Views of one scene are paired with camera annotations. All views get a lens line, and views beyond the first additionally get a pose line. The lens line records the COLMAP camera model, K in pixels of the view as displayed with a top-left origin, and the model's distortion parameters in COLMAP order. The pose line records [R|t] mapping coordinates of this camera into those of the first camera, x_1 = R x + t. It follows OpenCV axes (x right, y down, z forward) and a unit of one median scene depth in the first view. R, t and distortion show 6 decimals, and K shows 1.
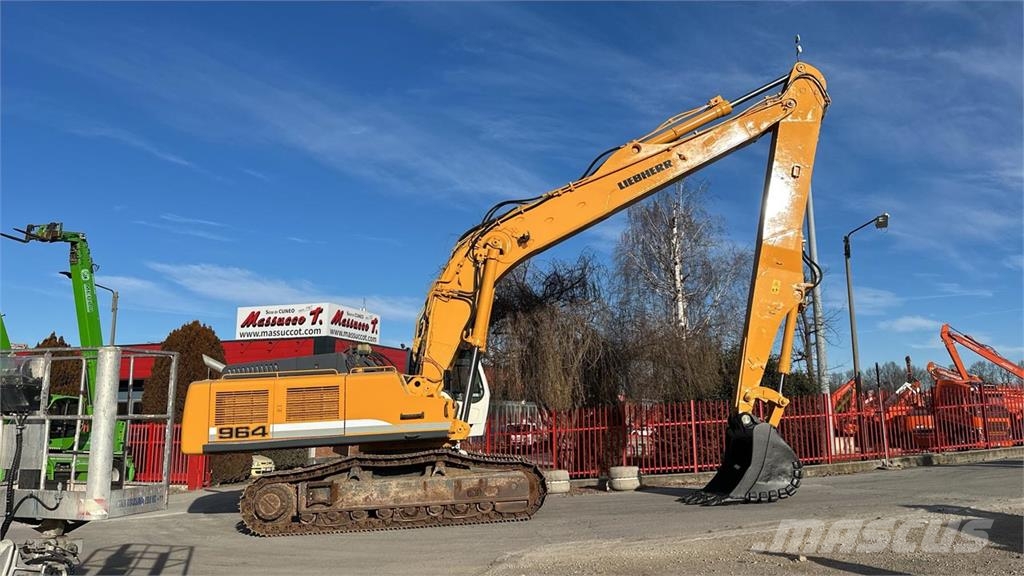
lens RADIAL K [[750.5, 0, 556.4], [0, 750.5, 288.4], [0, 0, 1]] dist [0.053765, -0.078592]
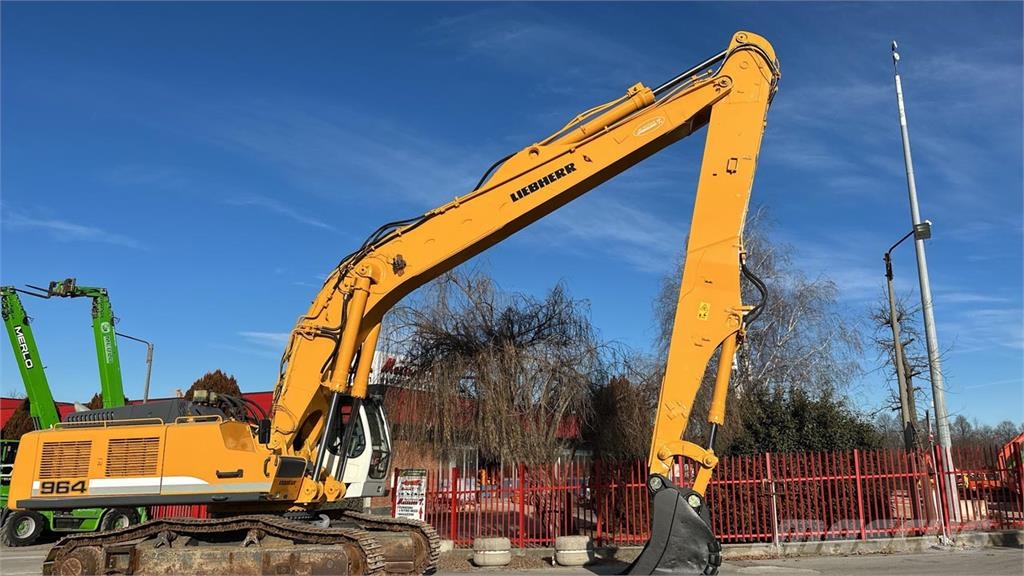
lens RADIAL K [[750.5, 0, 516.5], [0, 750.5, 286.0], [0, 0, 1]] dist [0.053765, -0.078592]
pose [[0.970516, -0.040733, -0.237571, 0.283840], [0.025249, 0.997375, -0.067860, 0.019491], [0.239712, 0.059861, 0.968997, 0.191331]]
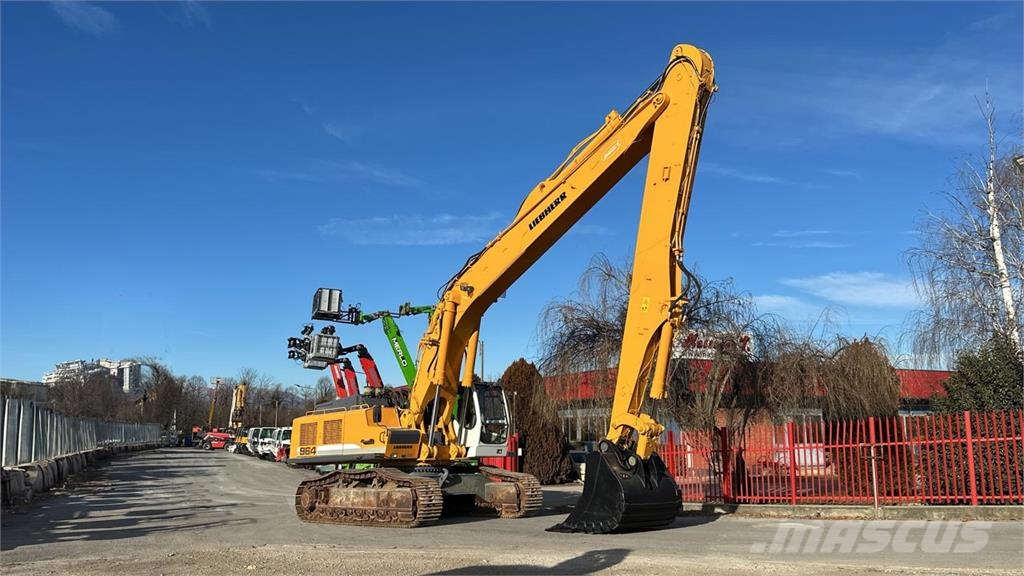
lens RADIAL K [[801.5, 0, 581.1], [0, 801.5, 298.8], [0, 0, 1]] dist [0.044288, -0.025629]
pose [[0.683111, -0.115093, -0.721189, 0.944992], [0.131916, 0.990706, -0.033154, 0.012801], [0.718302, -0.072488, 0.691945, 0.251978]]
